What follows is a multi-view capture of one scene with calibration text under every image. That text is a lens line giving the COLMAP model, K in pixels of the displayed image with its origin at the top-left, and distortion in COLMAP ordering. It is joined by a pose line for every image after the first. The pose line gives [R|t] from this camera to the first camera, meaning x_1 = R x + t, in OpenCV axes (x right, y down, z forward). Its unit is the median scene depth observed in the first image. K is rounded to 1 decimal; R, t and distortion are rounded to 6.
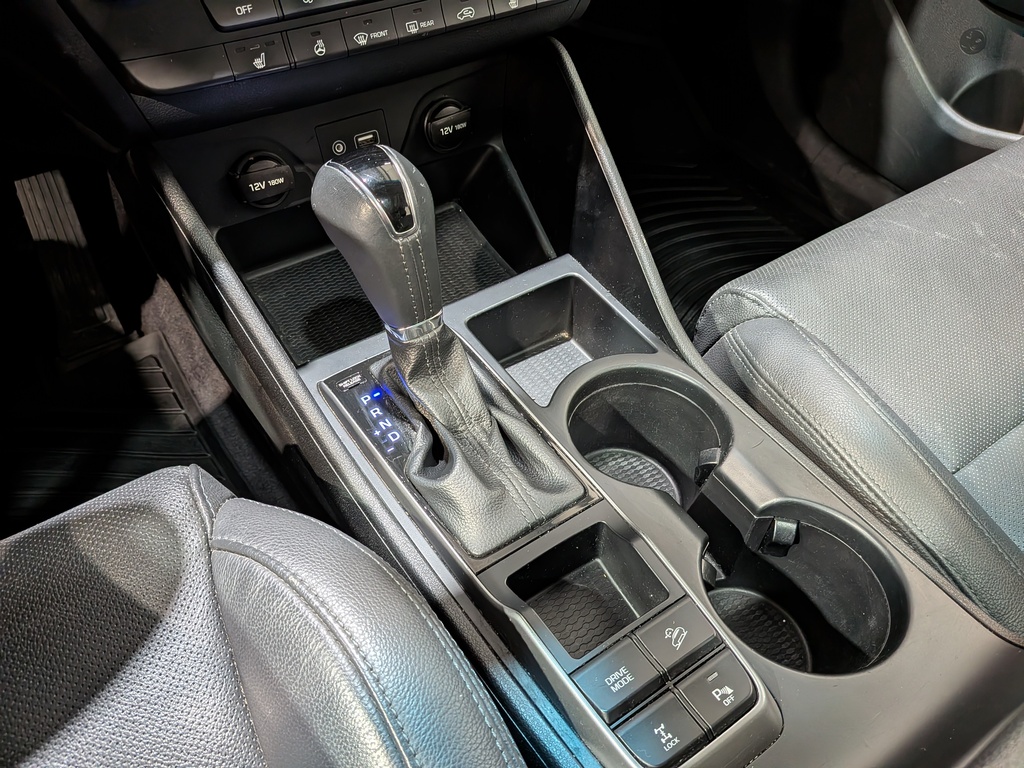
lens RADIAL K [[759.6, 0, 495.2], [0, 759.6, 402.6], [0, 0, 1]] dist [0.049074, -0.091987]
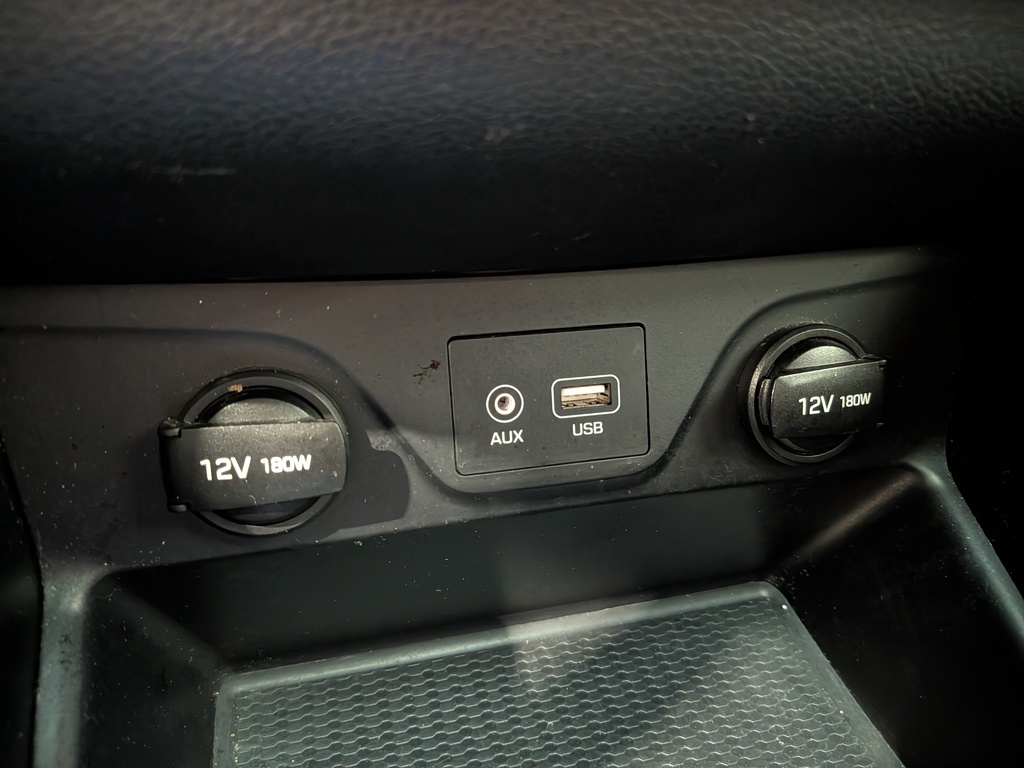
lens RADIAL K [[759.6, 0, 508.7], [0, 759.6, 391.0], [0, 0, 1]] dist [0.049074, -0.091987]
pose [[0.949003, 0.116658, -0.292889, -0.105272], [-0.228431, 0.894726, -0.383778, -0.215074], [0.217285, 0.431111, 0.875746, 0.726375]]
